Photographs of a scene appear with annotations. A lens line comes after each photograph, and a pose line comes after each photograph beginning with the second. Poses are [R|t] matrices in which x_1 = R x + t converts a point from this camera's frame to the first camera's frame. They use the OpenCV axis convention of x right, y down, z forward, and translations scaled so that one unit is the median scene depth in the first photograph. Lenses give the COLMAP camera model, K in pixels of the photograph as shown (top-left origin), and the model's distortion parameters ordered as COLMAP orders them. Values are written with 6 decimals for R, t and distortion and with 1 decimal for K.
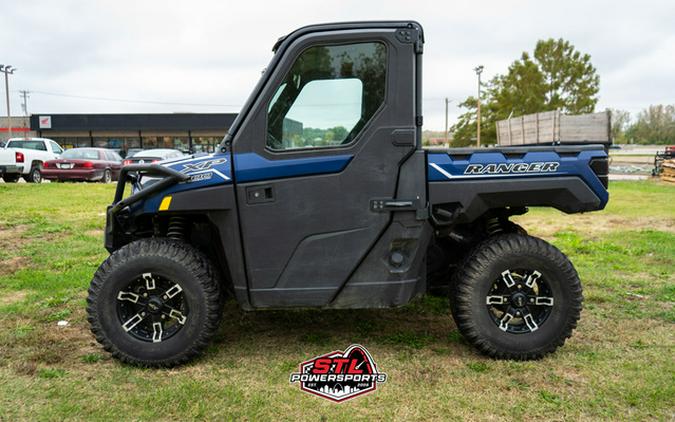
lens RADIAL K [[535.9, 0, 337.5], [0, 535.9, 211.0], [0, 0, 1]] dist [-0.008974, 0.003845]
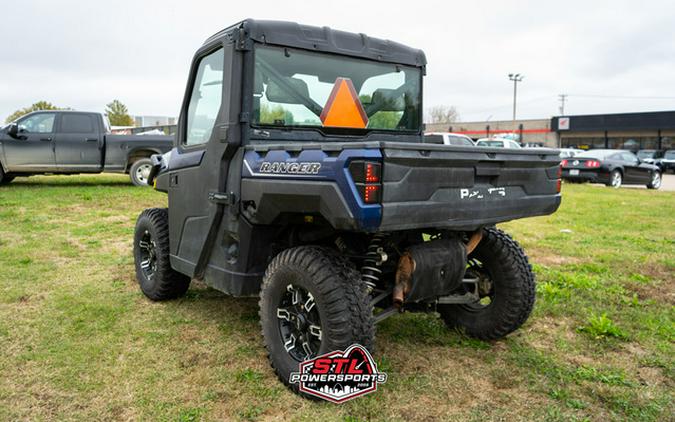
lens RADIAL K [[524.5, 0, 336.9], [0, 524.5, 228.6], [0, 0, 1]] dist [0.003534, 0.000407]
pose [[0.584612, 0.132751, -0.800378, 1.051365], [-0.105519, 0.990584, 0.087226, -0.064200], [0.804422, 0.033462, 0.593116, 0.552525]]
